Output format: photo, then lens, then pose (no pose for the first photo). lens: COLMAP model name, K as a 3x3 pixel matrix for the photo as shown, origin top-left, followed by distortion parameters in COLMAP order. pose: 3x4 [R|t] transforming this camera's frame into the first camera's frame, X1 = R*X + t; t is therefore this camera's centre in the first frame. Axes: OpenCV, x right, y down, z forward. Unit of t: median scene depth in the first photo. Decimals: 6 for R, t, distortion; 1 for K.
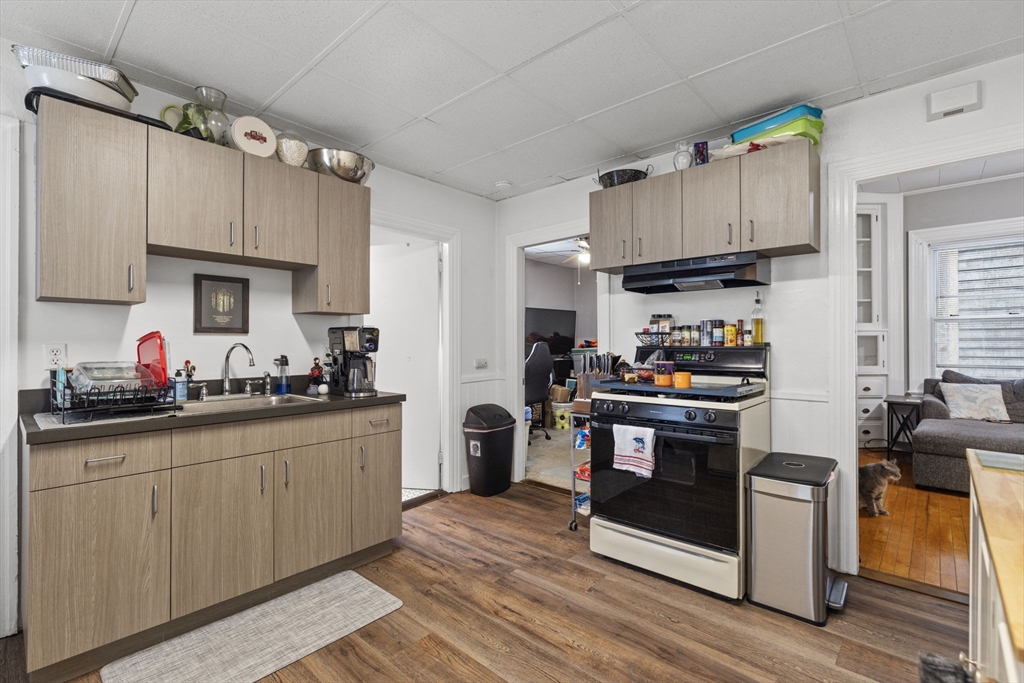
lens RADIAL K [[462.8, 0, 509.0], [0, 462.8, 340.0], [0, 0, 1]] dist [0.006065, 0.000696]
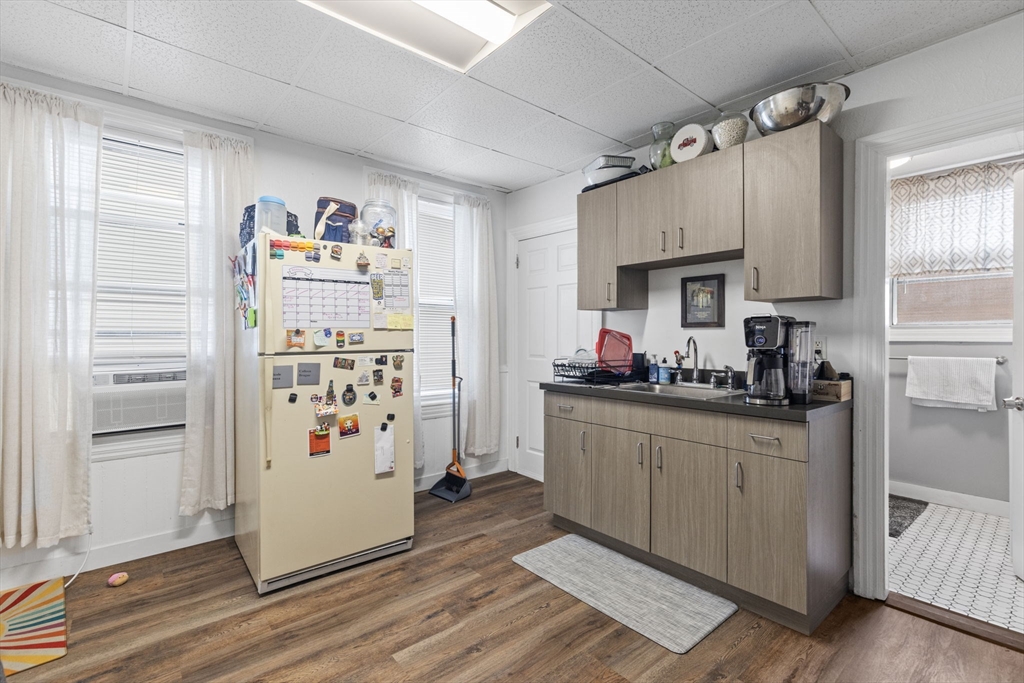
lens RADIAL K [[462.8, 0, 515.9], [0, 462.8, 339.6], [0, 0, 1]] dist [0.006065, 0.000696]
pose [[-0.125234, 0.005365, -0.992113, 0.560661], [0.007727, 0.999960, 0.004432, 0.006146], [0.992097, -0.007111, -0.125271, 0.736650]]
